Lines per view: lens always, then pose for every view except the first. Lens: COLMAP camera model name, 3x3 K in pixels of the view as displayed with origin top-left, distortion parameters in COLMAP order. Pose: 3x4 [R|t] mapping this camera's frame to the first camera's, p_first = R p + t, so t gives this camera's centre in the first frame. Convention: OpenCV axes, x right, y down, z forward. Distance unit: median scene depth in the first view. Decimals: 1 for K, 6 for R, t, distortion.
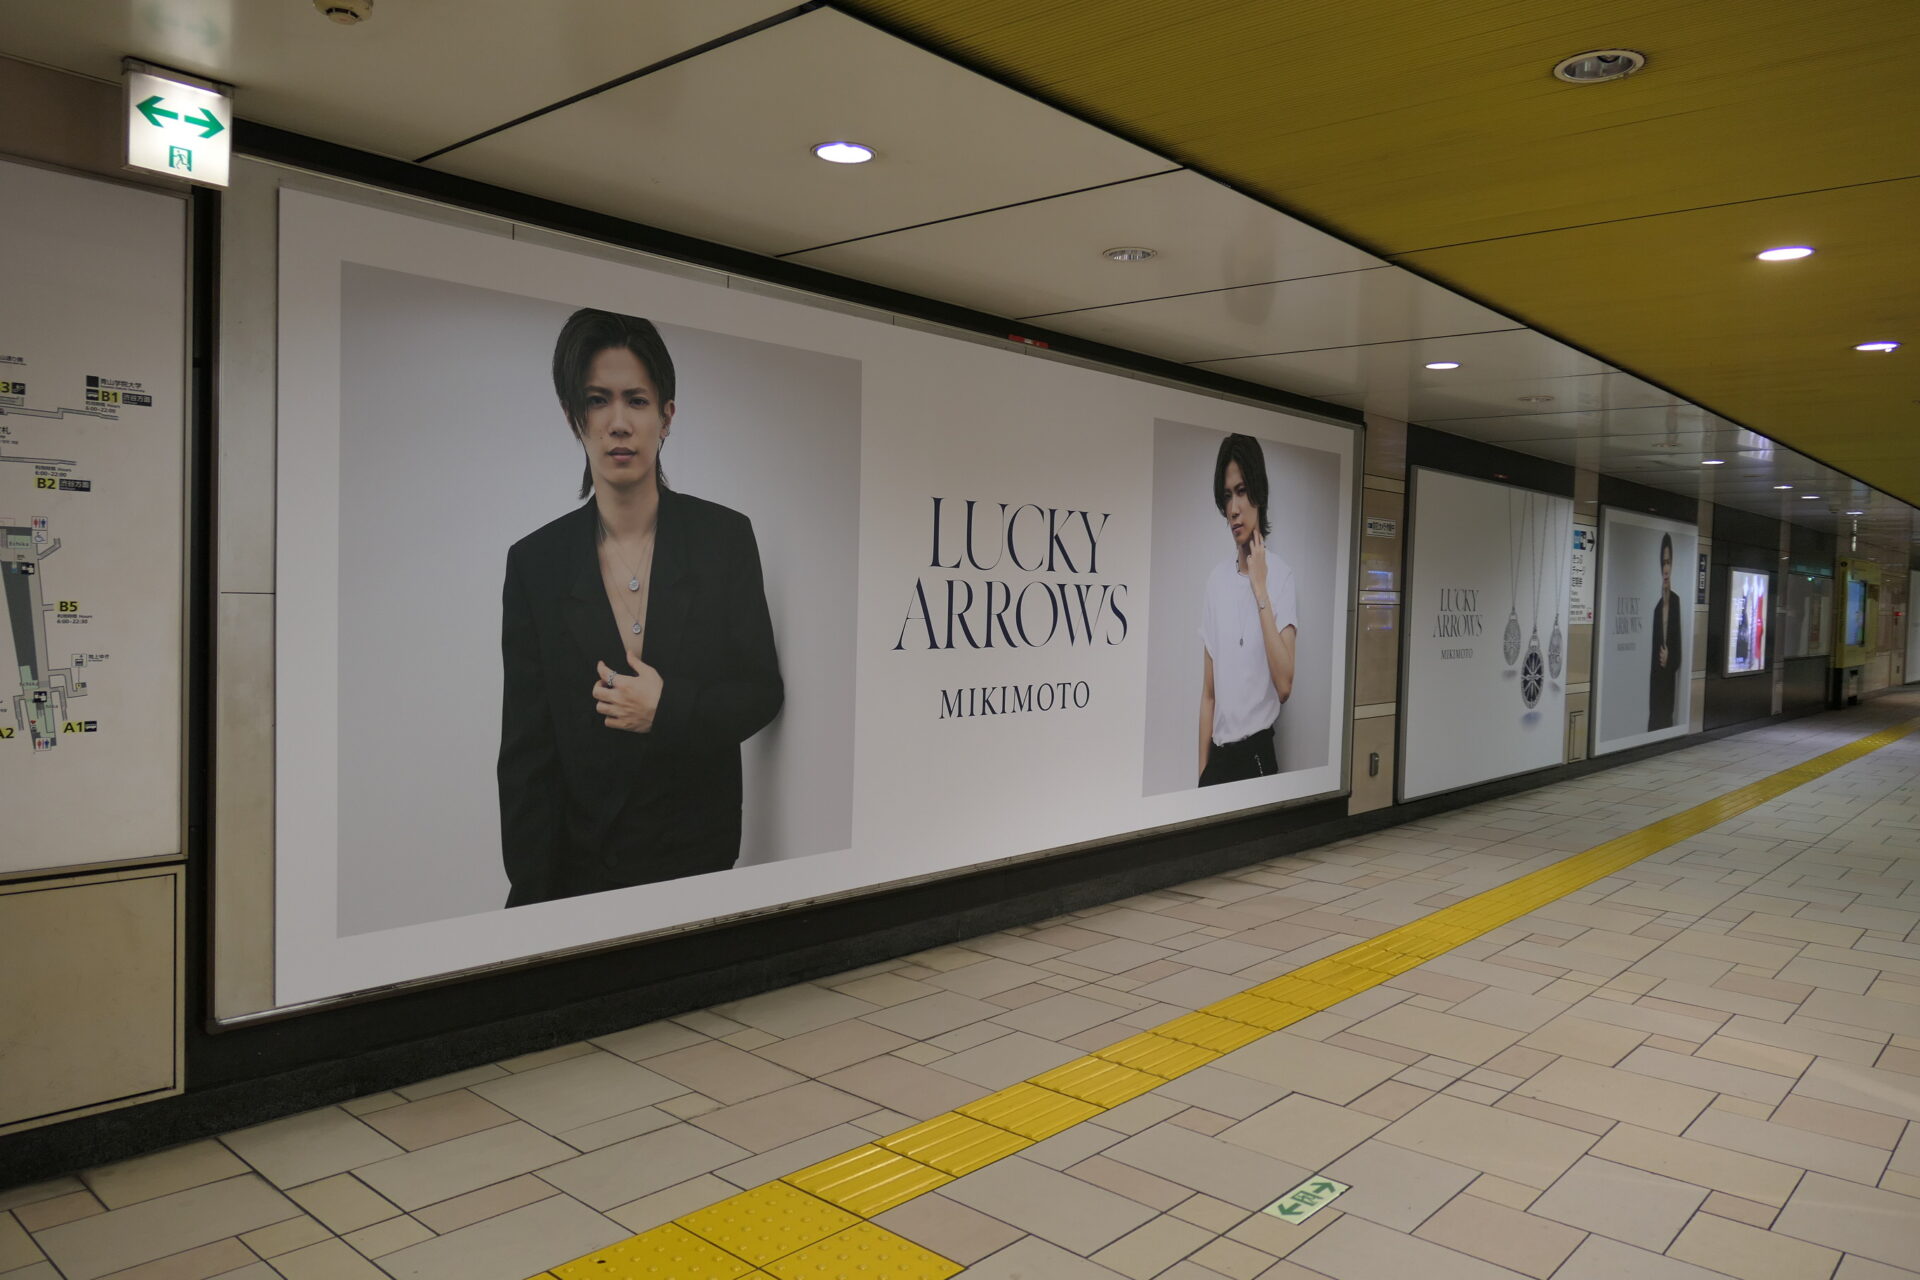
lens RADIAL K [[1336.7, 0, 950.3], [0, 1336.7, 641.1], [0, 0, 1]] dist [0.001286, 0.000257]
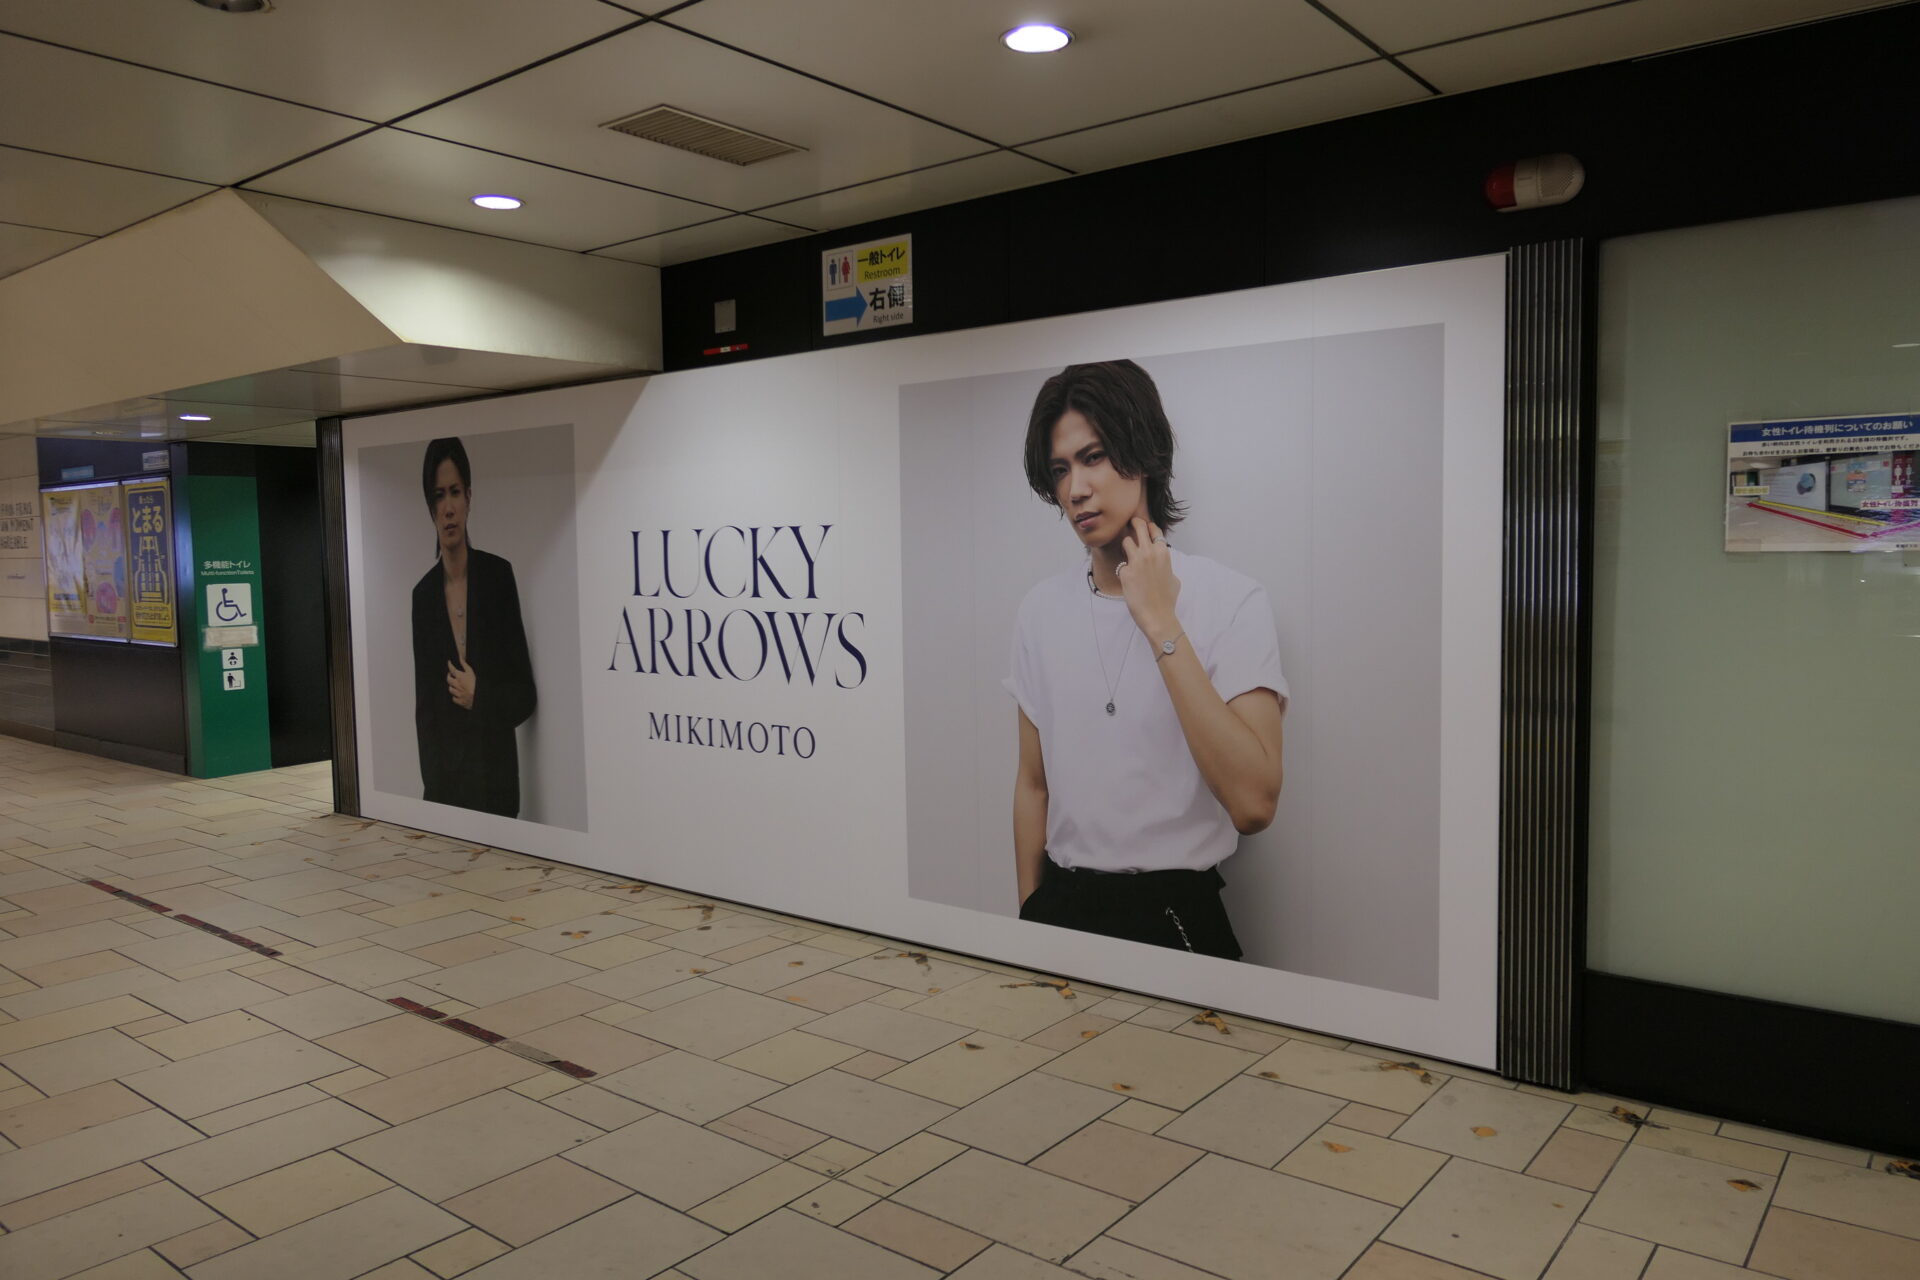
lens RADIAL K [[1336.7, 0, 959.5], [0, 1336.7, 632.8], [0, 0, 1]] dist [0.001286, 0.000257]
pose [[0.071068, 0.051056, -0.996164, 0.987033], [-0.012013, 0.998661, 0.050327, -0.076300], [0.997399, 0.008391, 0.071586, 1.087619]]
